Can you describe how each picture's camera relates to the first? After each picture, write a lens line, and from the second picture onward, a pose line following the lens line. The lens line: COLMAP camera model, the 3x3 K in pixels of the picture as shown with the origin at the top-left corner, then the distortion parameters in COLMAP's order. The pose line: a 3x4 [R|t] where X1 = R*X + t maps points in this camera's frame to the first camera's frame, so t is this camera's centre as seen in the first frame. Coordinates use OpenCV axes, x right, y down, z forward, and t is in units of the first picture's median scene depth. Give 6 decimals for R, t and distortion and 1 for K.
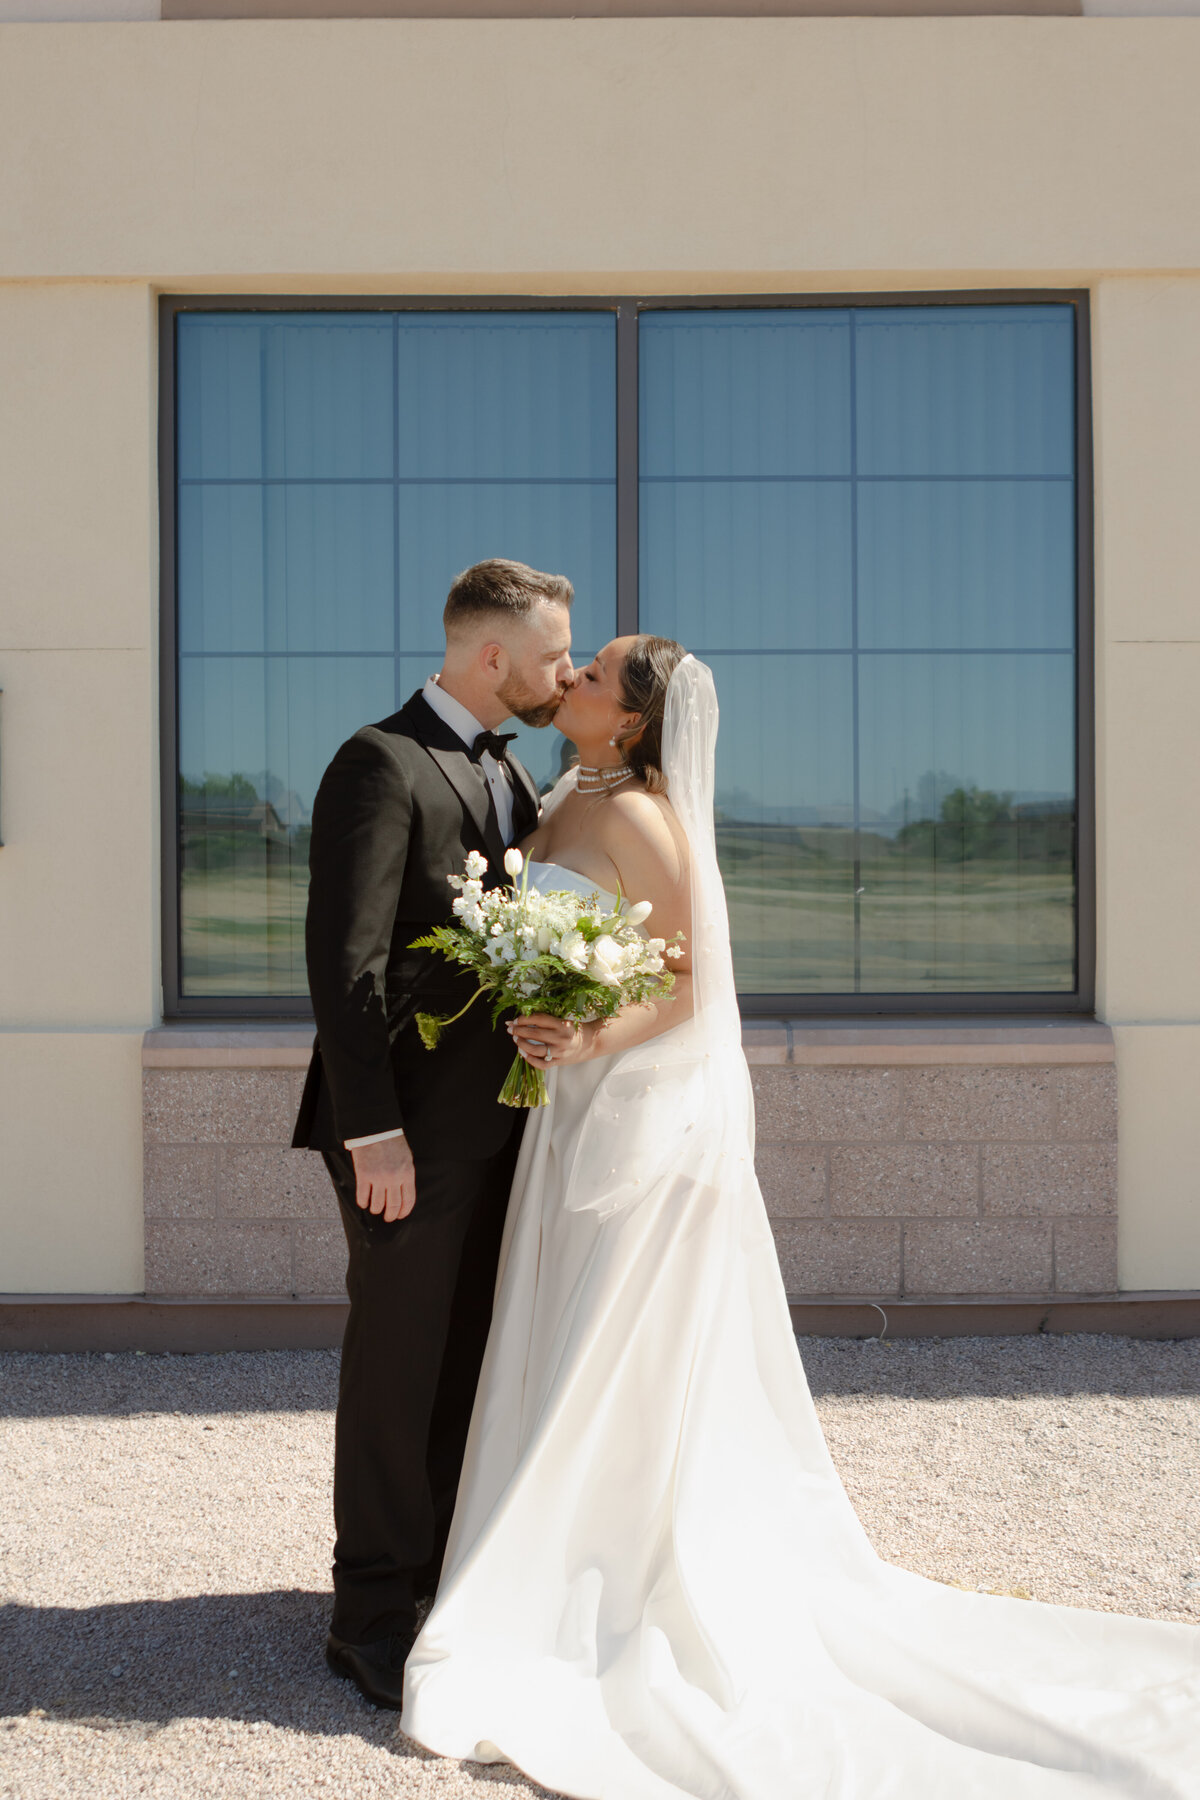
lens RADIAL K [[2331.9, 0, 596.8], [0, 2331.9, 970.1], [0, 0, 1]] dist [-0.045357, 0.098941]
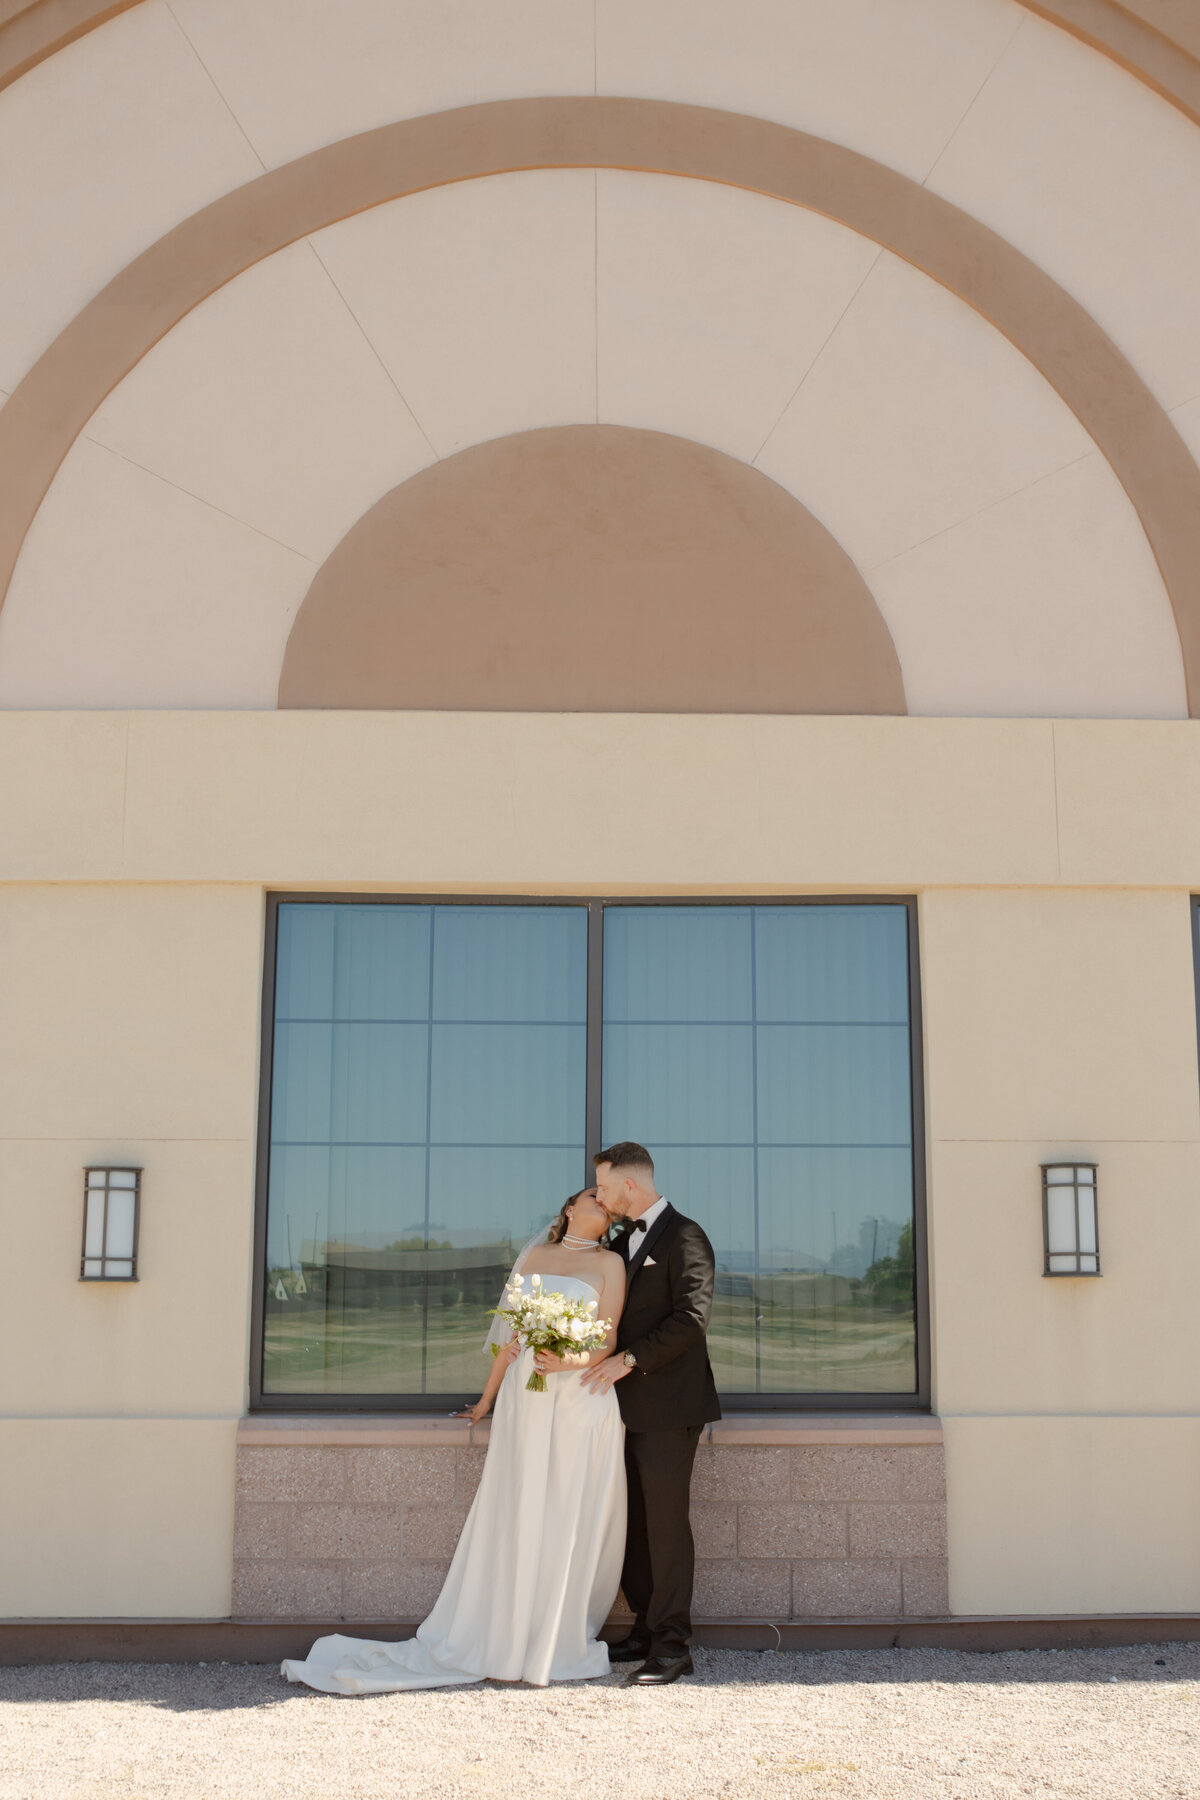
lens RADIAL K [[2188.1, 0, 592.6], [0, 2188.1, 929.4], [0, 0, 1]] dist [-0.028015, 0.078354]
pose [[0.999896, 0.009837, 0.010564, -0.002788], [-0.007230, 0.974719, -0.223319, 0.032701], [-0.012493, 0.223219, 0.974688, -0.326858]]
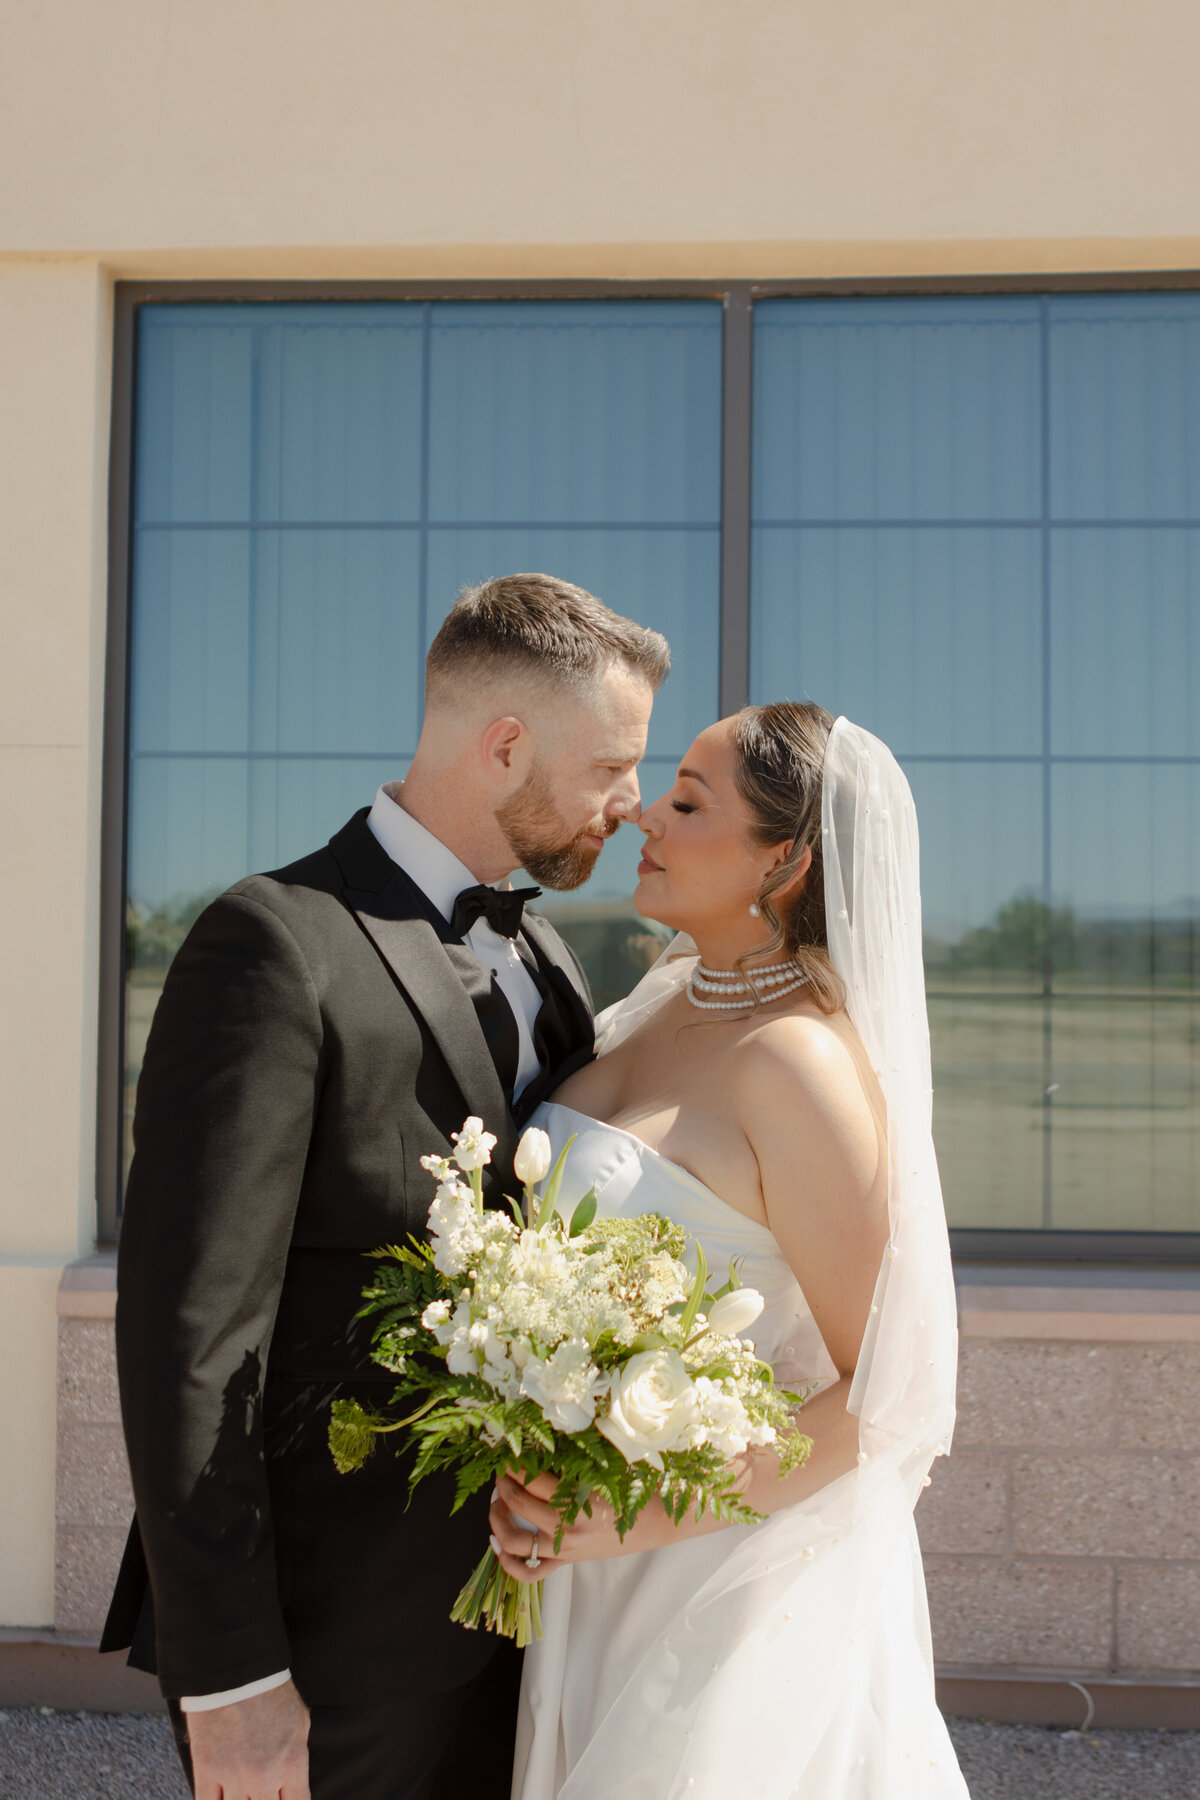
lens RADIAL K [[2331.9, 0, 596.8], [0, 2331.9, 970.1], [0, 0, 1]] dist [-0.045357, 0.098941]
pose [[0.999066, 0.012384, -0.041397, 0.001731], [-0.014342, 0.998776, -0.047336, -0.035154], [0.040760, 0.047885, 0.998021, 0.281607]]
